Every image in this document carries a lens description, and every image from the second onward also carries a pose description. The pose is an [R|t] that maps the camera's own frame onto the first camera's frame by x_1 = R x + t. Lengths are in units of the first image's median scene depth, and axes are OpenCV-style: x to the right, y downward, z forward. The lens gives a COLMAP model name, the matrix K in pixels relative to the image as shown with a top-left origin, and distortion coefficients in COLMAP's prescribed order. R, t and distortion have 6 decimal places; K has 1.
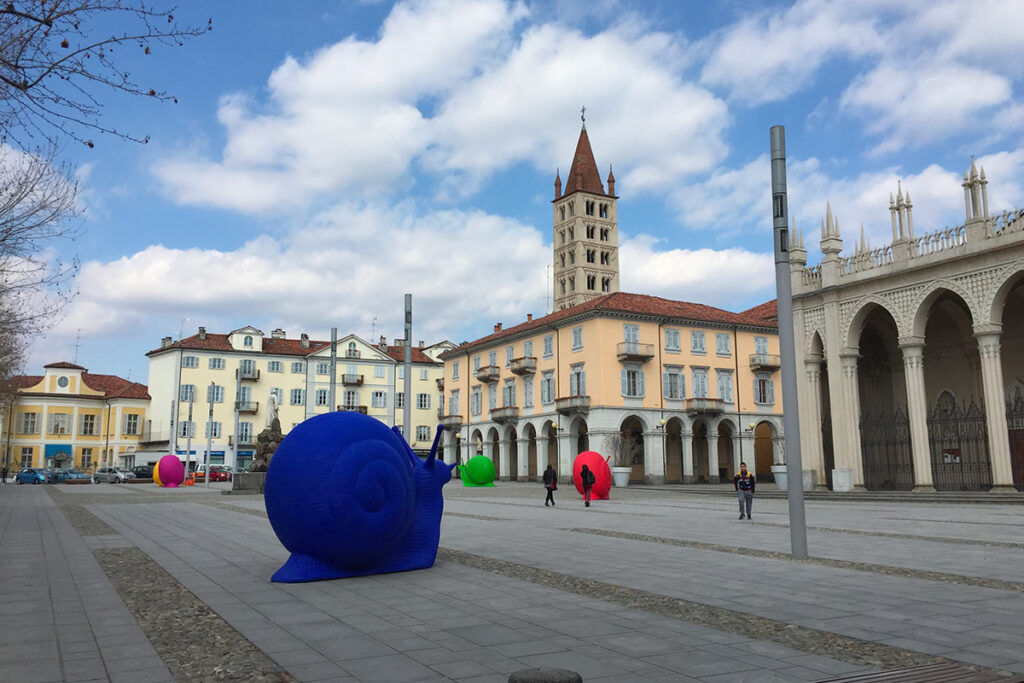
lens RADIAL K [[825.6, 0, 471.7], [0, 825.6, 339.5], [0, 0, 1]] dist [0.051345, -0.002558]
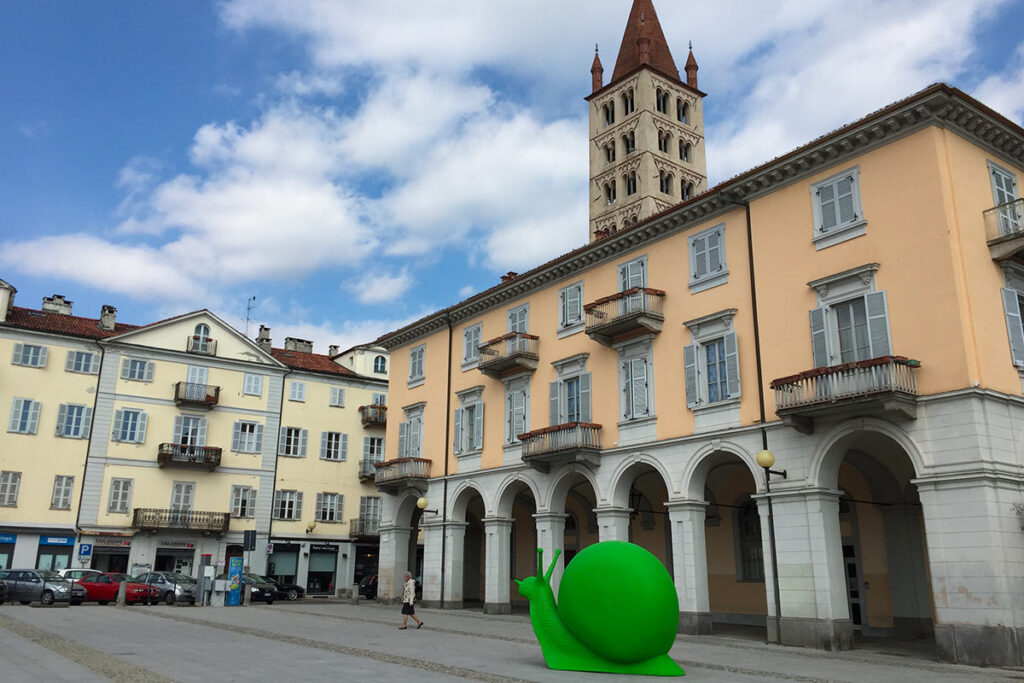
lens RADIAL K [[825.6, 0, 471.7], [0, 825.6, 339.5], [0, 0, 1]] dist [0.051345, -0.002558]
pose [[0.990346, 0.057128, 0.126295, -0.044900], [-0.041547, 0.991569, -0.122737, 0.073464], [-0.132242, 0.116305, 0.984370, 0.491138]]
